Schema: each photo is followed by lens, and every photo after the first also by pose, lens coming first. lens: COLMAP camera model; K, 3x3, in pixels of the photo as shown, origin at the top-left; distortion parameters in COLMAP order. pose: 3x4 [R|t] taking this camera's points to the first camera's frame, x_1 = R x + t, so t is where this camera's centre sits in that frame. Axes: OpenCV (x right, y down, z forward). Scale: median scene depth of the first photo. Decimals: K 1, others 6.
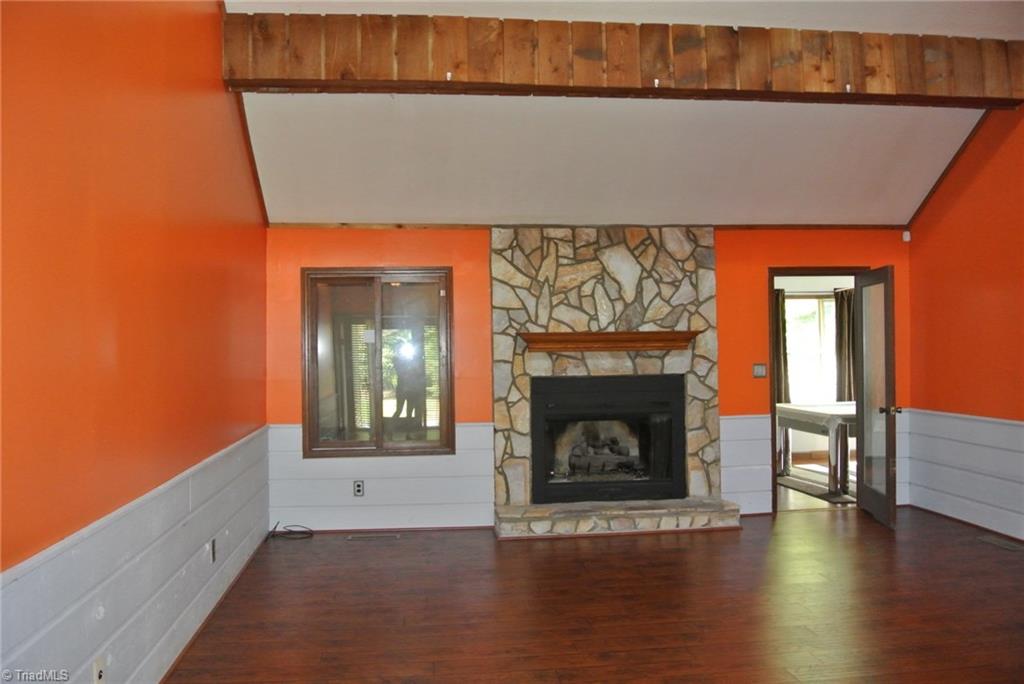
lens RADIAL K [[800.8, 0, 505.1], [0, 800.8, 342.7], [0, 0, 1]] dist [-0.085337, 0.030781]
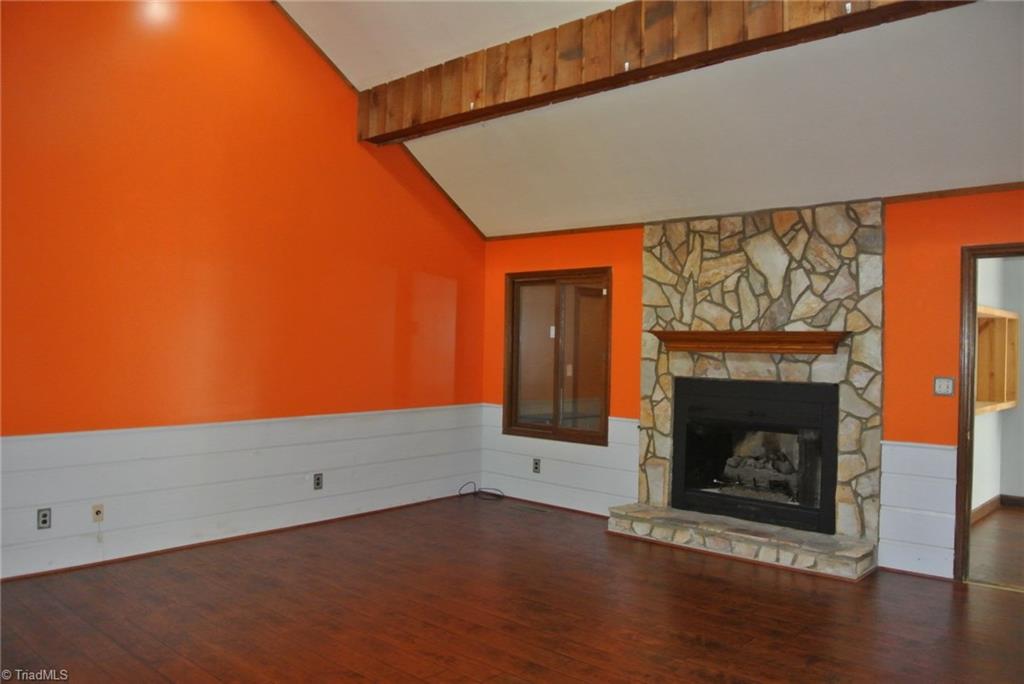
lens RADIAL K [[800.8, 0, 501.6], [0, 800.8, 342.6], [0, 0, 1]] dist [-0.085337, 0.030781]
pose [[0.652277, 0.025289, -0.757559, 0.642053], [-0.018636, 0.999676, 0.017326, -0.011518], [0.757752, 0.002817, 0.652537, 0.218211]]
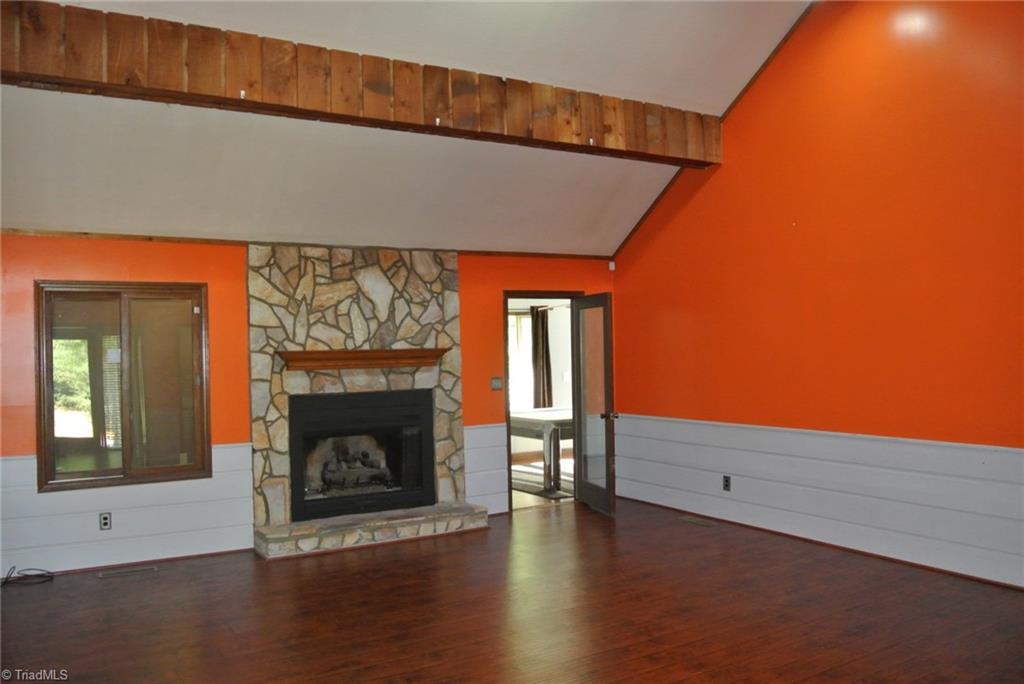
lens RADIAL K [[800.8, 0, 506.4], [0, 800.8, 342.4], [0, 0, 1]] dist [-0.085337, 0.030781]
pose [[0.907998, -0.001515, 0.418971, -0.141108], [0.005466, 0.999951, -0.008230, -0.013866], [-0.418938, 0.009763, 0.907962, -0.017115]]
